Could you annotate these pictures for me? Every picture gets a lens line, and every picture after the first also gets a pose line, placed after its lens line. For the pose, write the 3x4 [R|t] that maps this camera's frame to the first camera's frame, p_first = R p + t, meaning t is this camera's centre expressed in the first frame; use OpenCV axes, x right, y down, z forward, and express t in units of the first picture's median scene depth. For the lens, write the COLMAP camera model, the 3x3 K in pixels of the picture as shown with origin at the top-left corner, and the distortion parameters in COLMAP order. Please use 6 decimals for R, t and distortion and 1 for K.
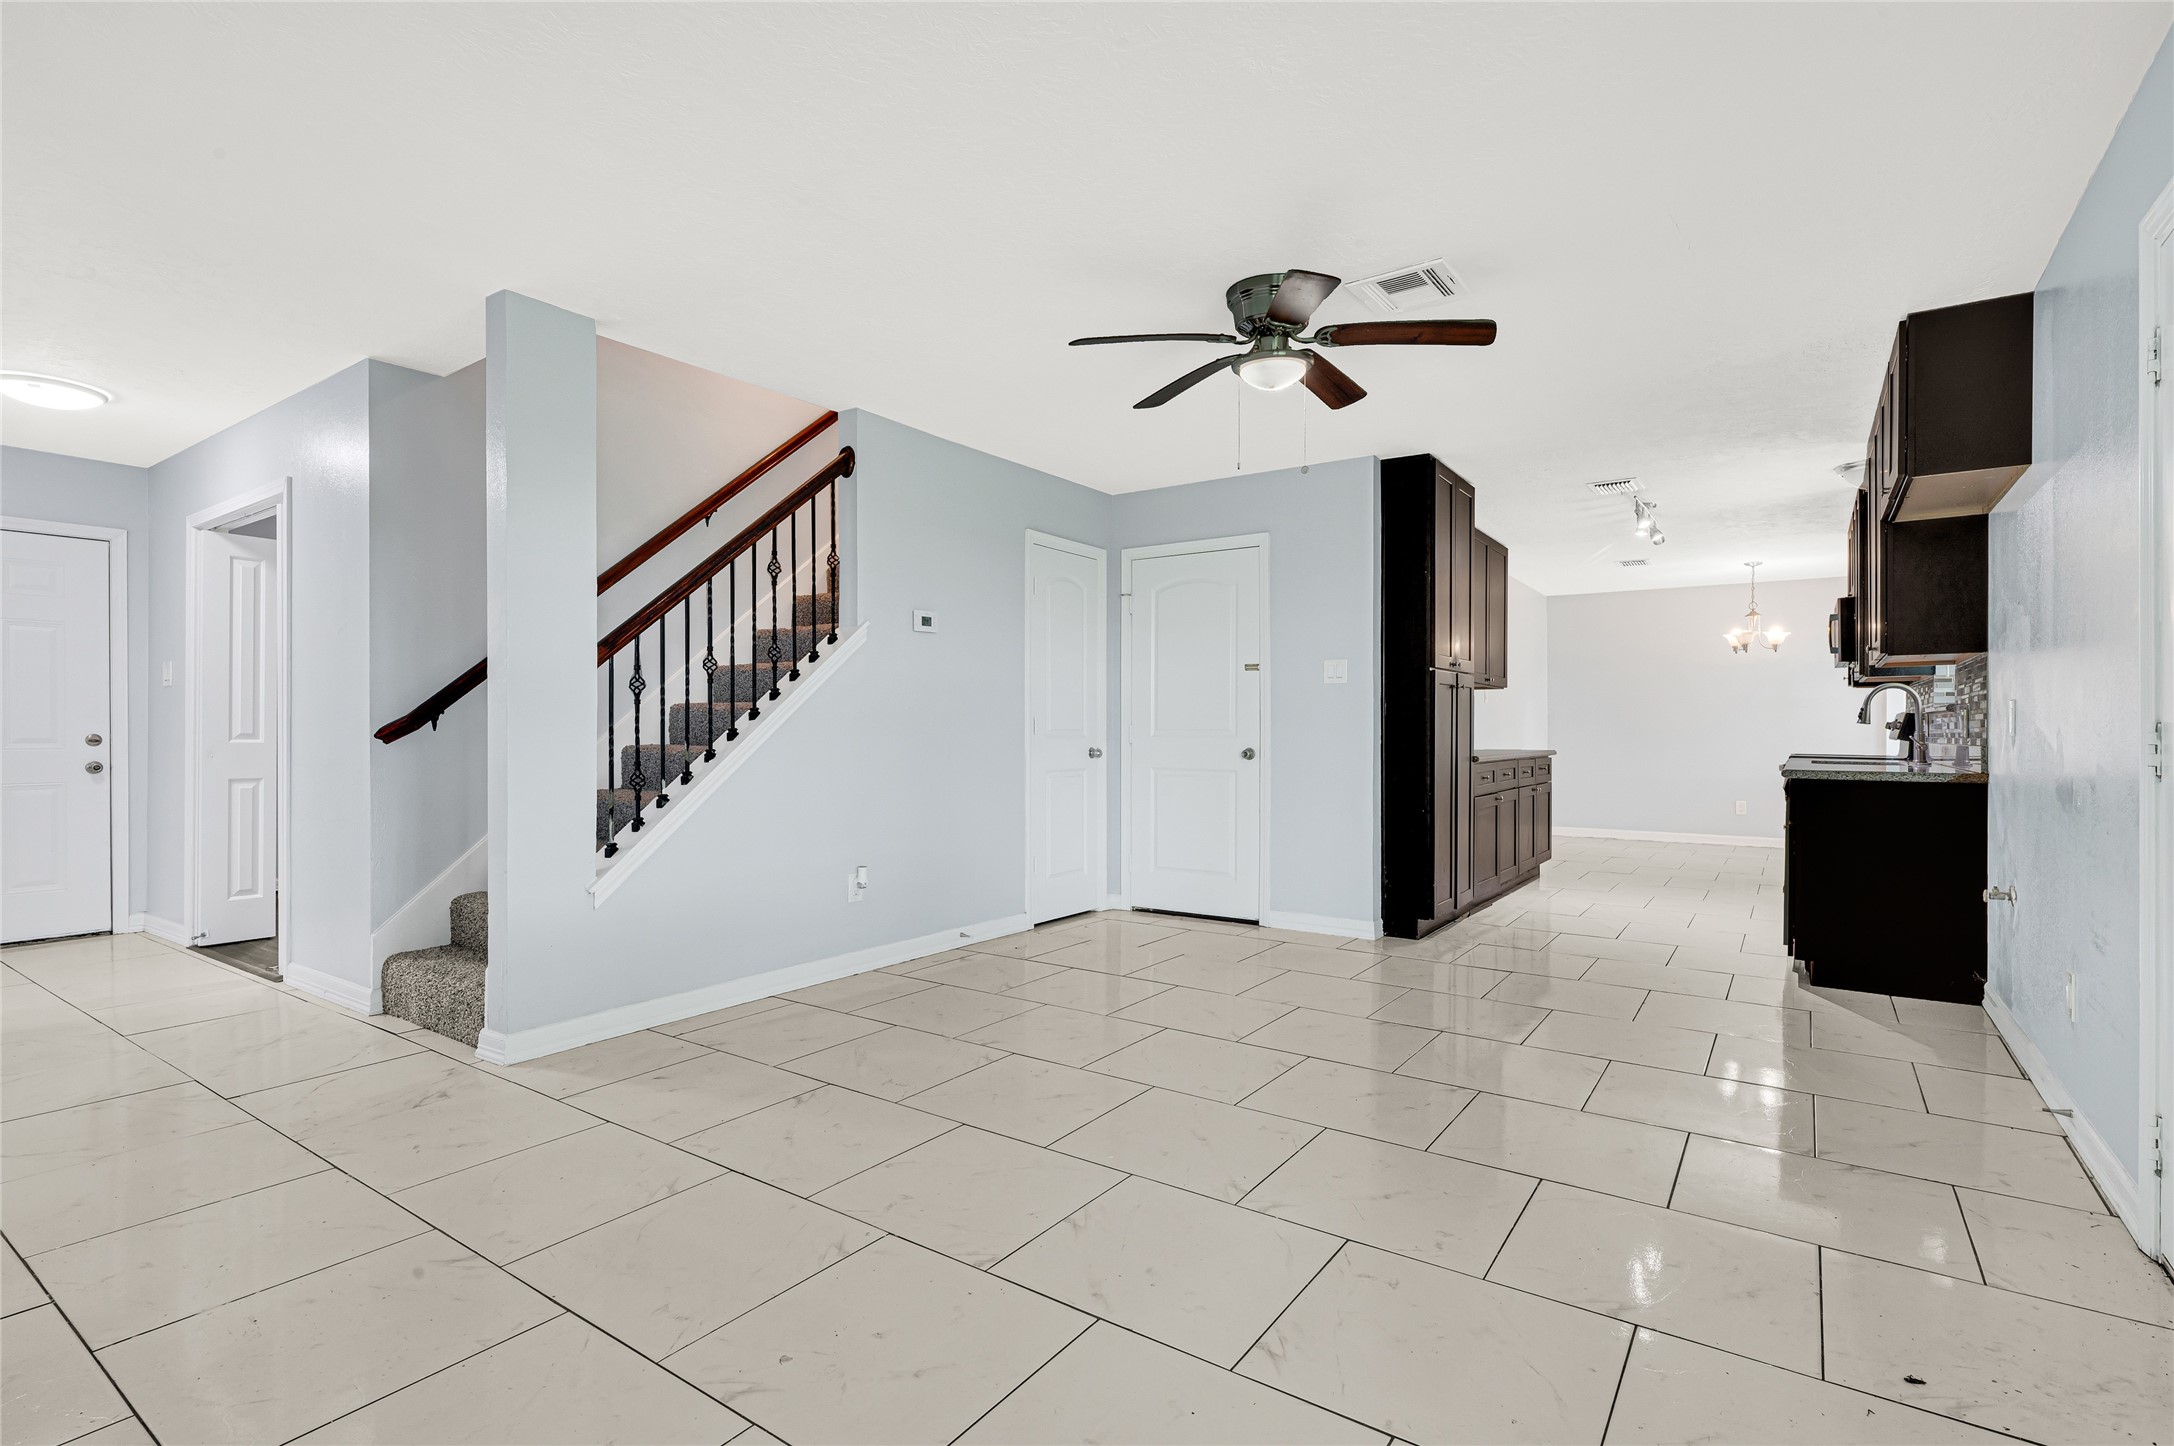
lens RADIAL K [[1028.5, 0, 1092.8], [0, 1028.5, 732.1], [0, 0, 1]] dist [0.000860, 0.000186]
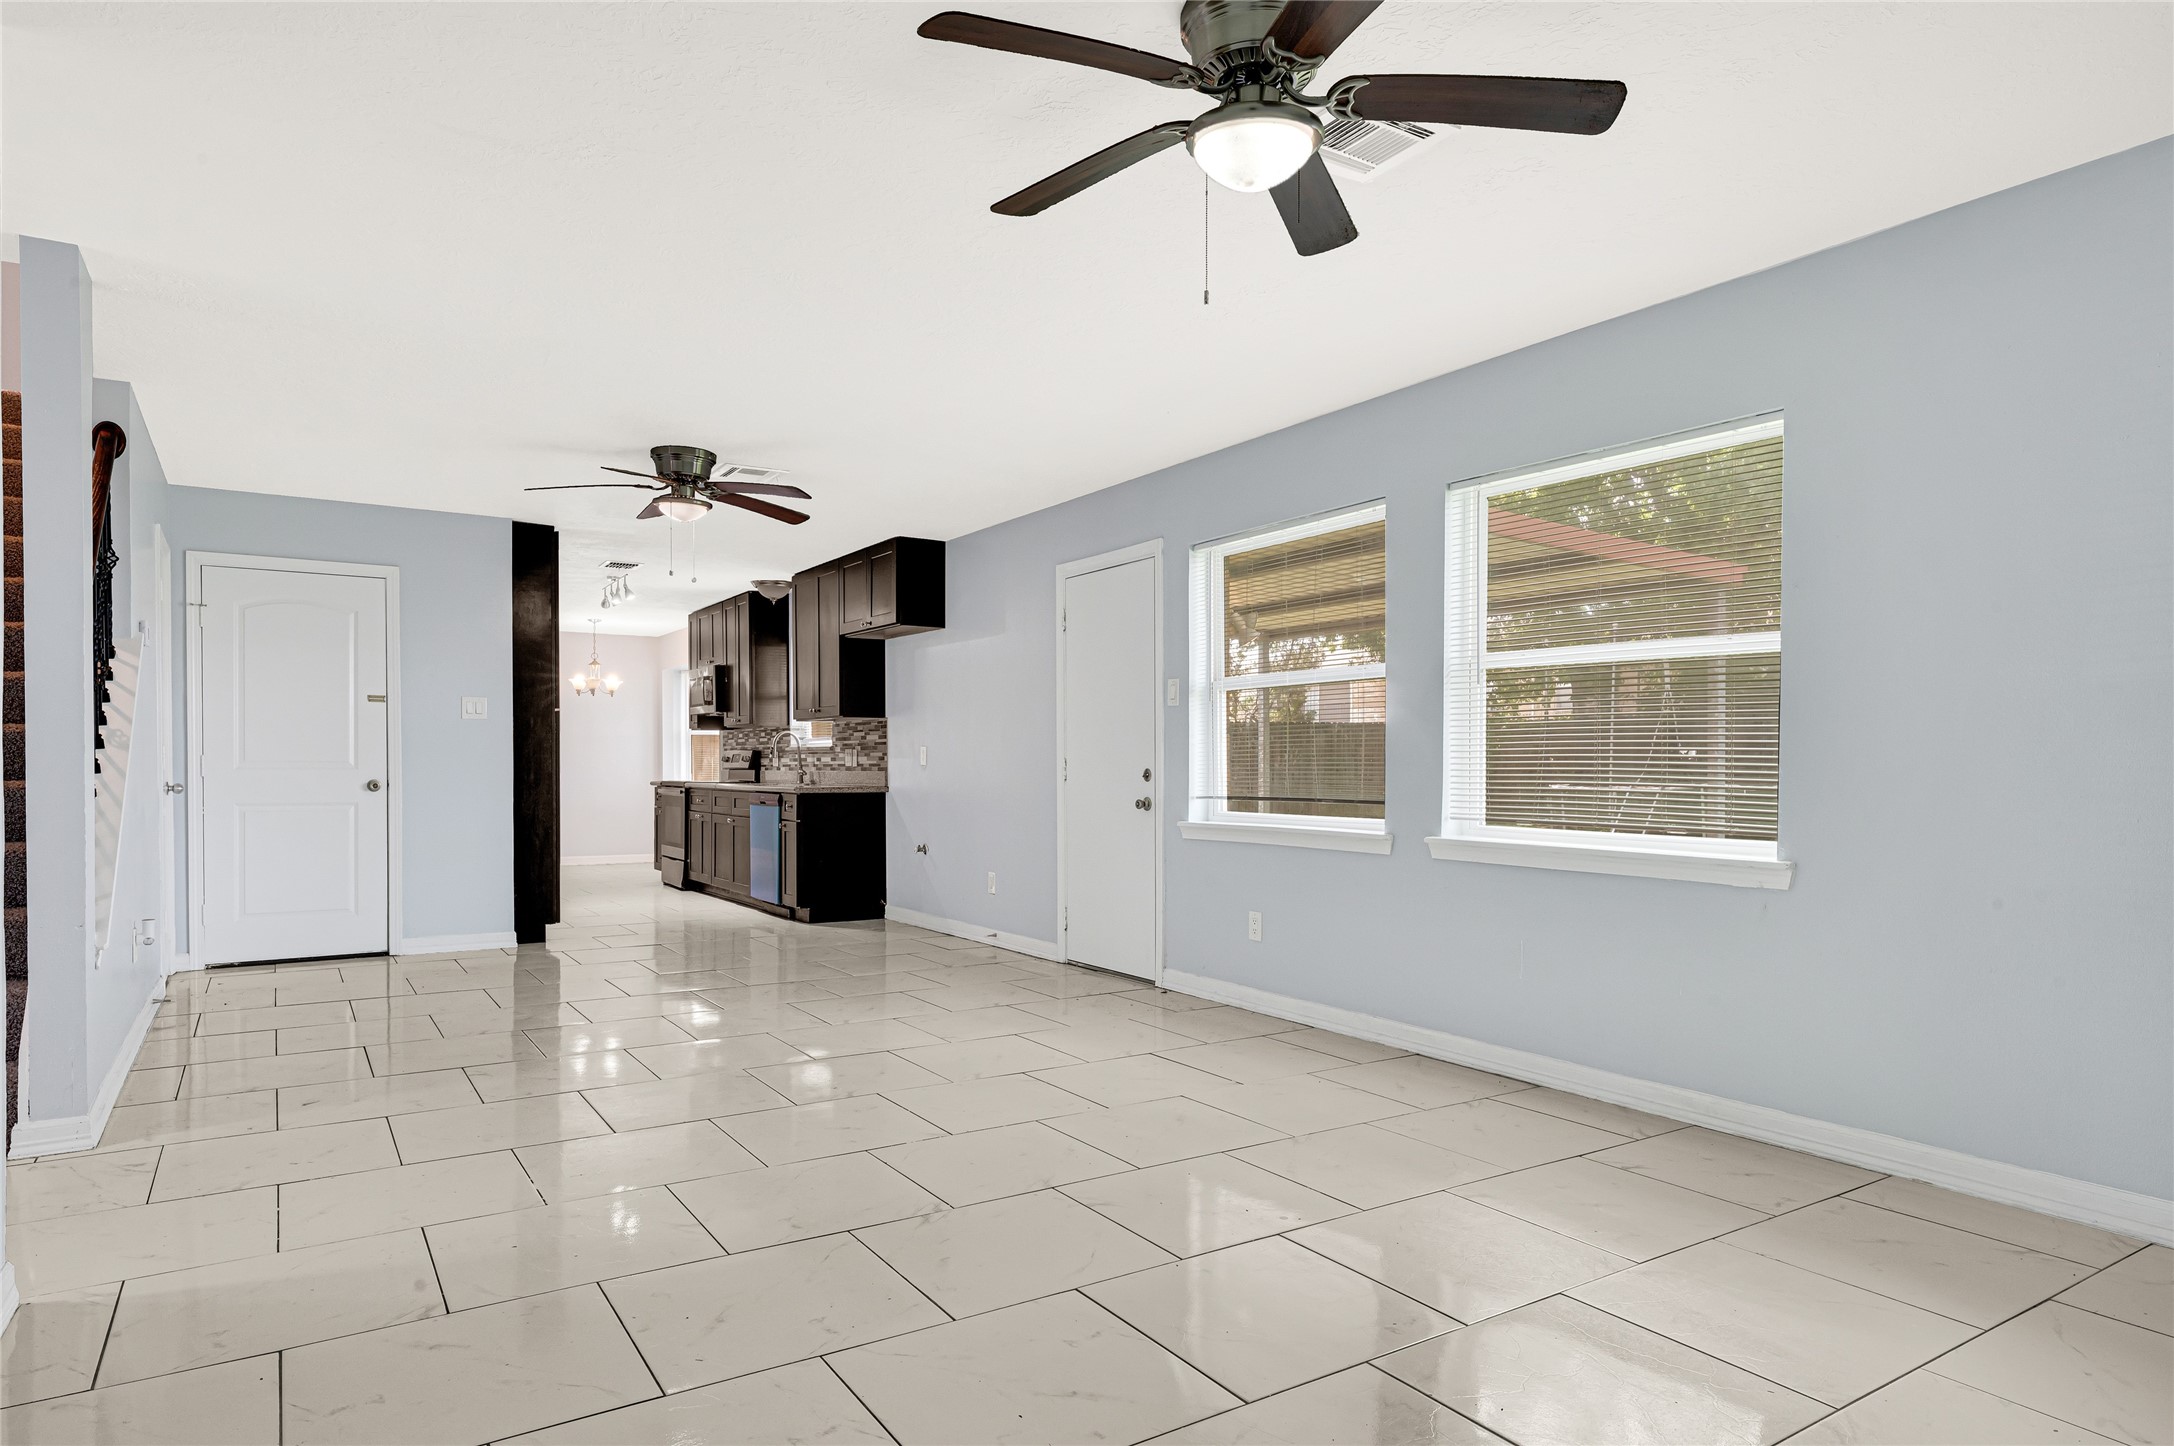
lens RADIAL K [[1225.6, 0, 1086.8], [0, 1225.6, 791.0], [0, 0, 1]] dist [-0.000486, -0.000457]
pose [[0.371636, -0.023155, 0.928090, -0.755129], [0.002251, 0.999708, 0.024040, -0.000749], [-0.928376, -0.006845, 0.371580, -0.086581]]
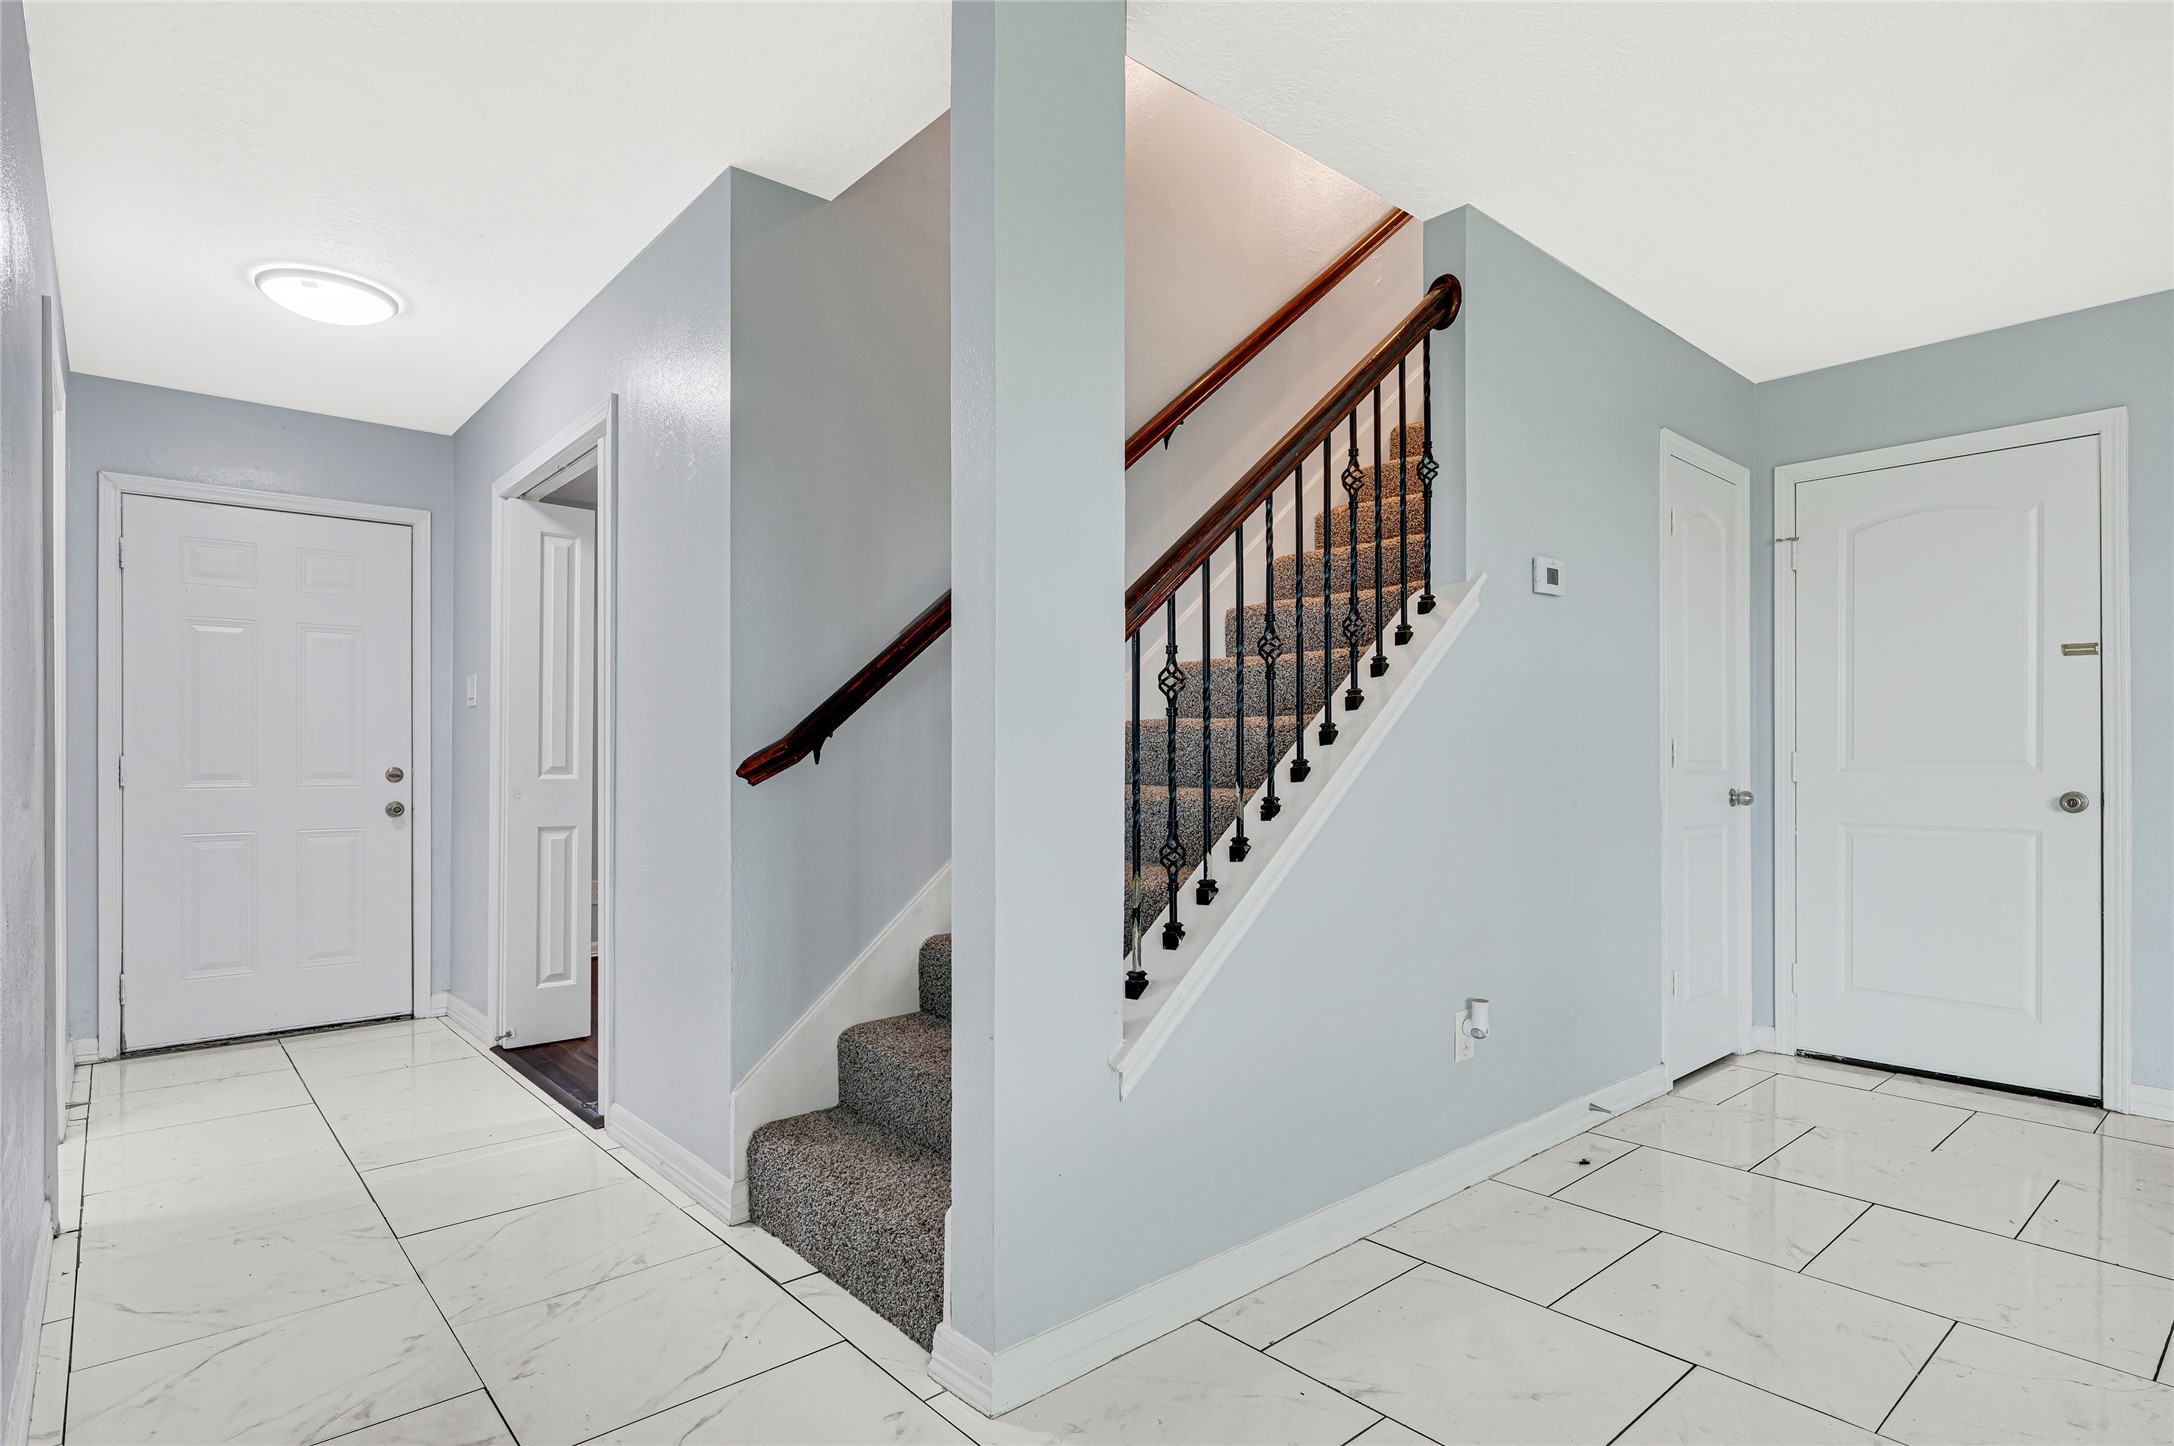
lens RADIAL K [[1116.9, 0, 1086.8], [0, 1116.9, 749.6], [0, 0, 1]] dist [-0.000959, -0.000483]
pose [[0.970847, -0.003520, -0.239673, -0.249828], [0.001143, 0.999949, -0.010053, -0.002566], [0.239696, 0.009486, 0.970802, 0.297916]]
